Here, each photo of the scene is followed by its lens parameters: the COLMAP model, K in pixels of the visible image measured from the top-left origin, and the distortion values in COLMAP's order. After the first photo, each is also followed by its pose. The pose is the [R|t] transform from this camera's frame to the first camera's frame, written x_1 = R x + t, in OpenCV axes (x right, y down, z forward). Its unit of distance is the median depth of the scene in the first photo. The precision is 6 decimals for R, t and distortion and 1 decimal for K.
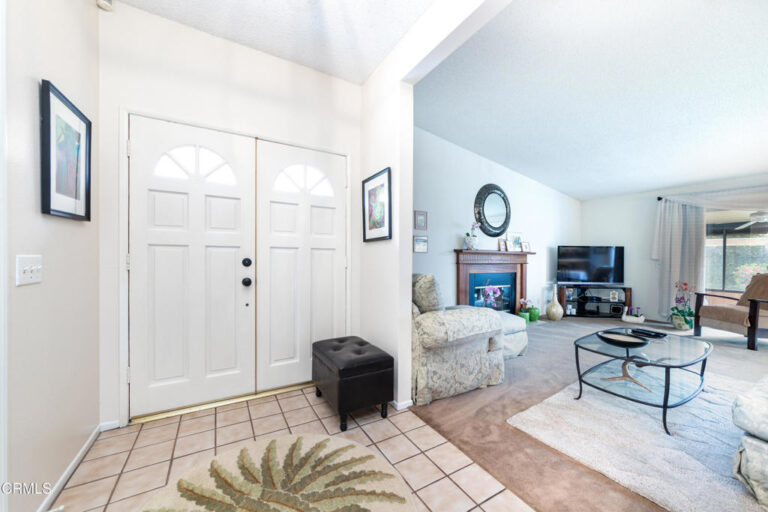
lens RADIAL K [[292.7, 0, 384.0], [0, 292.7, 256.0], [0, 0, 1]] dist [0.000406, 0.000308]
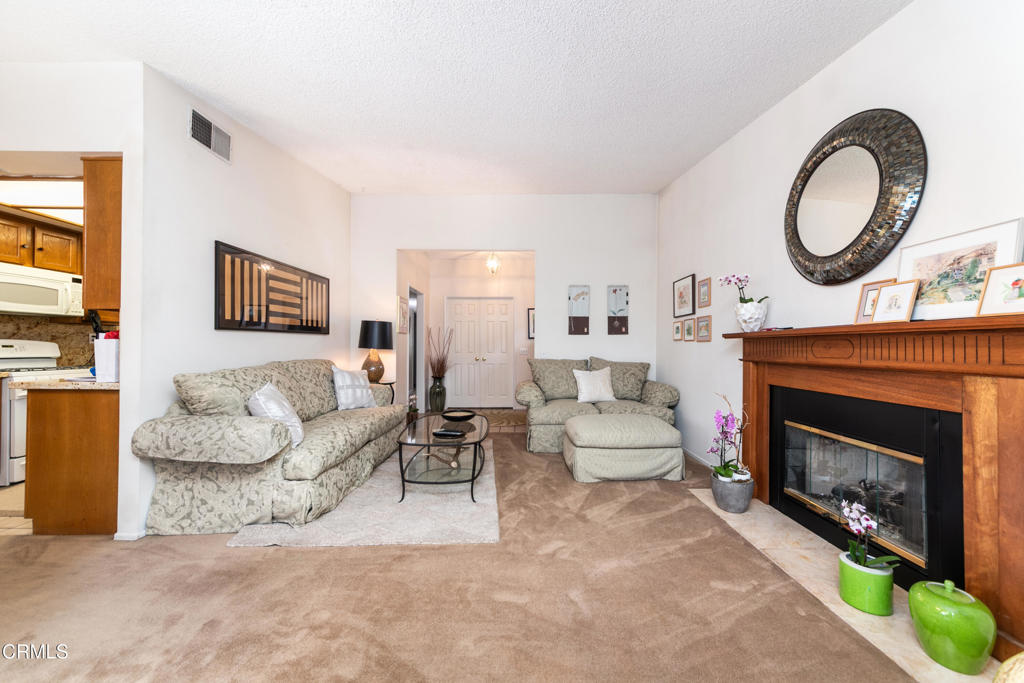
lens RADIAL K [[390.2, 0, 512.0], [0, 390.2, 341.5], [0, 0, 1]] dist [0.000406, 0.000308]
pose [[-0.510020, -0.027753, -0.859715, 0.896881], [-0.007736, 0.999587, -0.027679, 0.012548], [0.860128, -0.007466, -0.510024, 0.878178]]
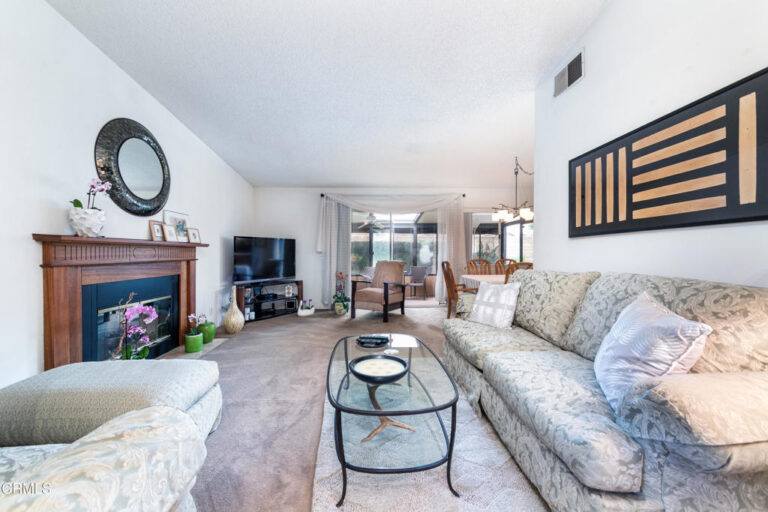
lens RADIAL K [[298.6, 0, 379.6], [0, 298.6, 250.5], [0, 0, 1]] dist [-0.002209, -0.000312]
pose [[0.484945, -0.007993, 0.874508, 0.088838], [0.003901, 0.999968, 0.006976, 0.000099], [-0.874536, 0.000029, 0.484960, 0.295266]]
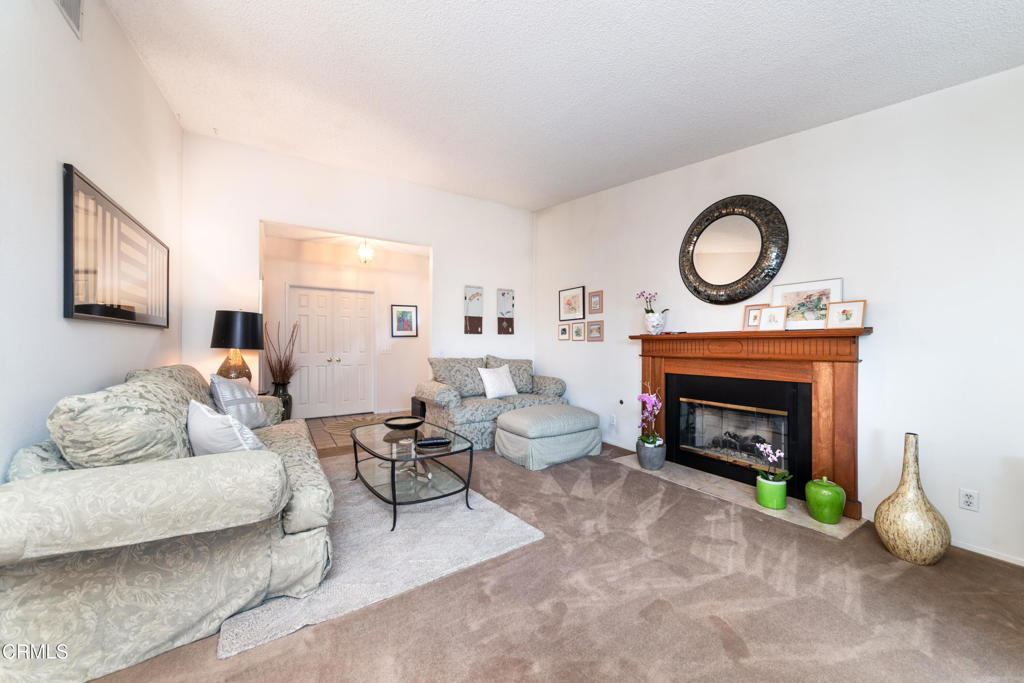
lens RADIAL K [[380.2, 0, 523.2], [0, 380.2, 342.7], [0, 0, 1]] dist [-0.001559, -0.000149]
pose [[0.049724, -0.022445, -0.998511, 0.959636], [0.002882, 0.999747, -0.022329, 0.012130], [0.998759, -0.001767, 0.049776, 0.604752]]
